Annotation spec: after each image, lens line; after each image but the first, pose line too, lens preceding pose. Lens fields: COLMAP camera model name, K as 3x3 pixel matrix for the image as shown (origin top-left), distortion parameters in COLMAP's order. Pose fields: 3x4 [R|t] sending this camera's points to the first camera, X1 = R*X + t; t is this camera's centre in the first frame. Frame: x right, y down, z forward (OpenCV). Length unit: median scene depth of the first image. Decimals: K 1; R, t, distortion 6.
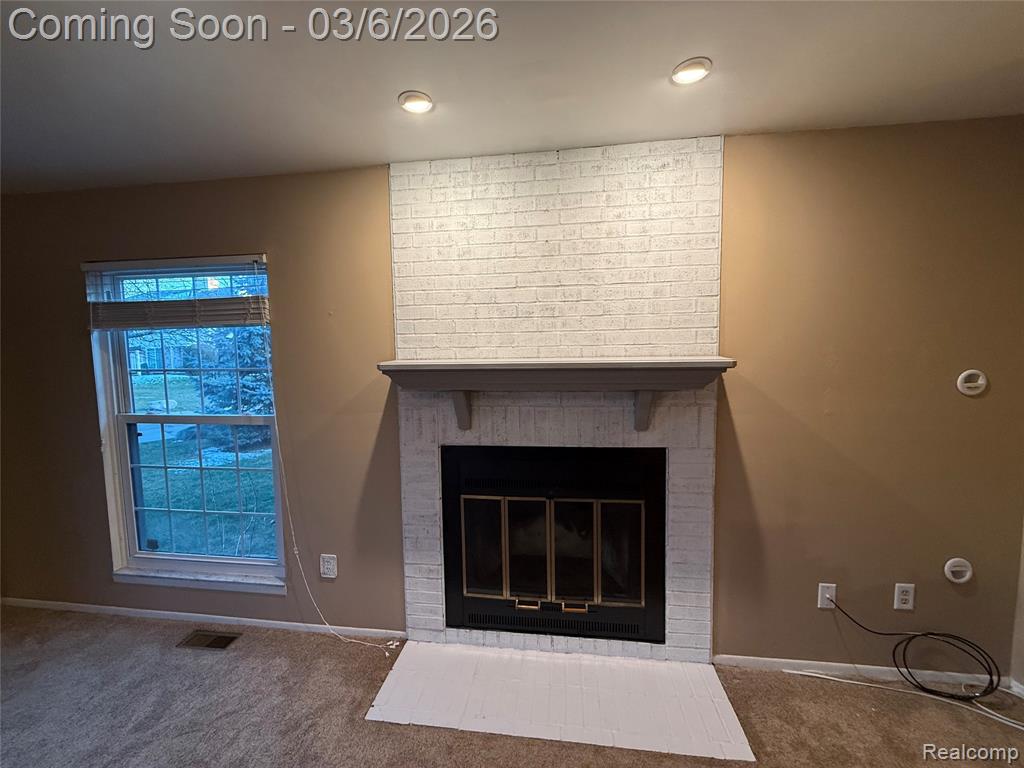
lens RADIAL K [[407.6, 0, 509.5], [0, 407.6, 385.4], [0, 0, 1]] dist [-0.000240, -0.000093]
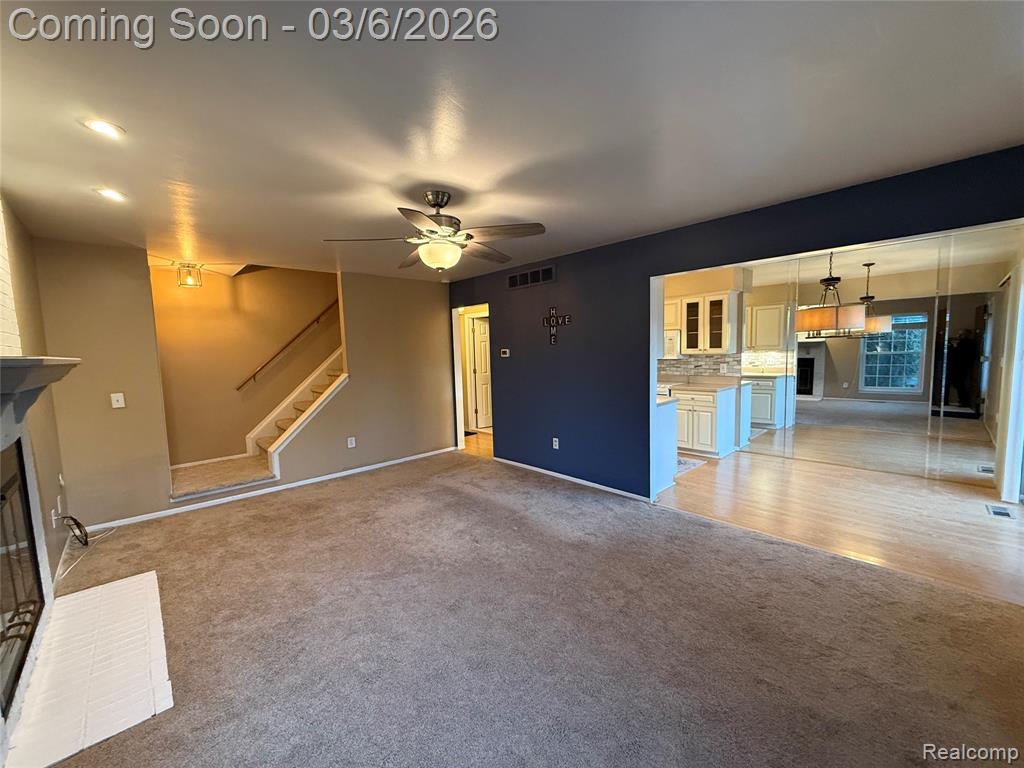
lens RADIAL K [[407.6, 0, 510.0], [0, 407.6, 385.6], [0, 0, 1]] dist [-0.000240, -0.000093]
pose [[-0.772733, -0.018935, 0.634449, -1.336270], [0.090292, 0.986111, 0.139403, -0.023234], [-0.628276, 0.165007, -0.760291, 0.916425]]
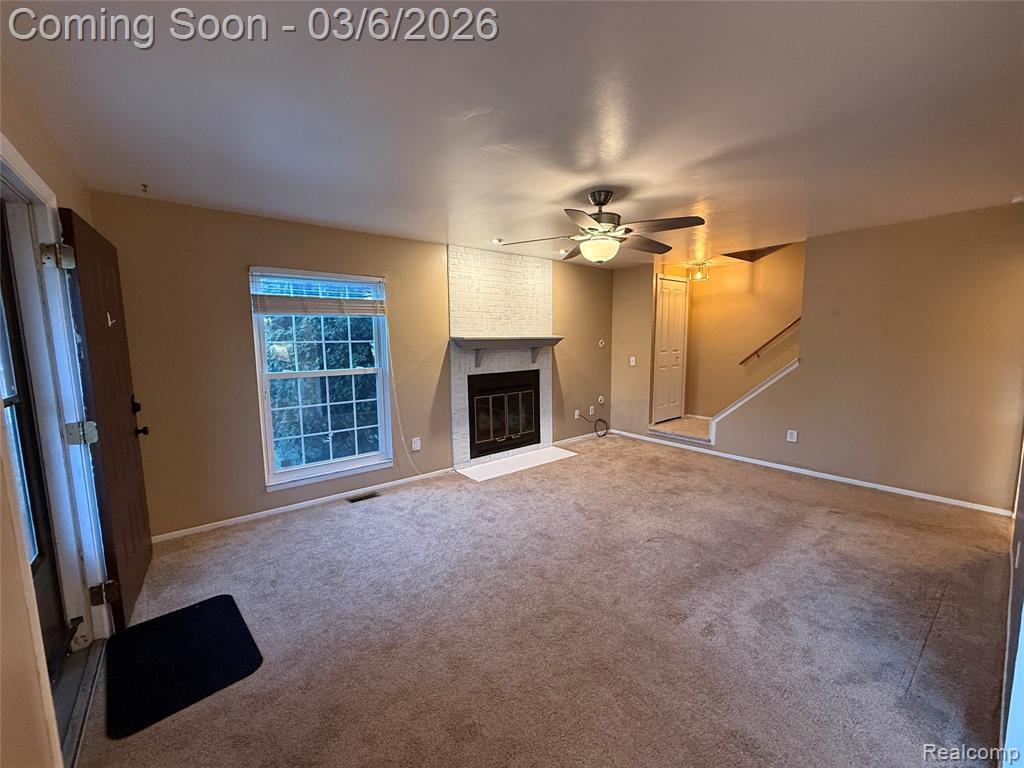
lens RADIAL K [[407.6, 0, 508.9], [0, 407.6, 386.6], [0, 0, 1]] dist [-0.000240, -0.000093]
pose [[0.691409, -0.079134, 0.718116, -1.604658], [0.059940, 0.996839, 0.052138, 0.107789], [-0.719972, 0.006995, 0.693968, -0.690672]]
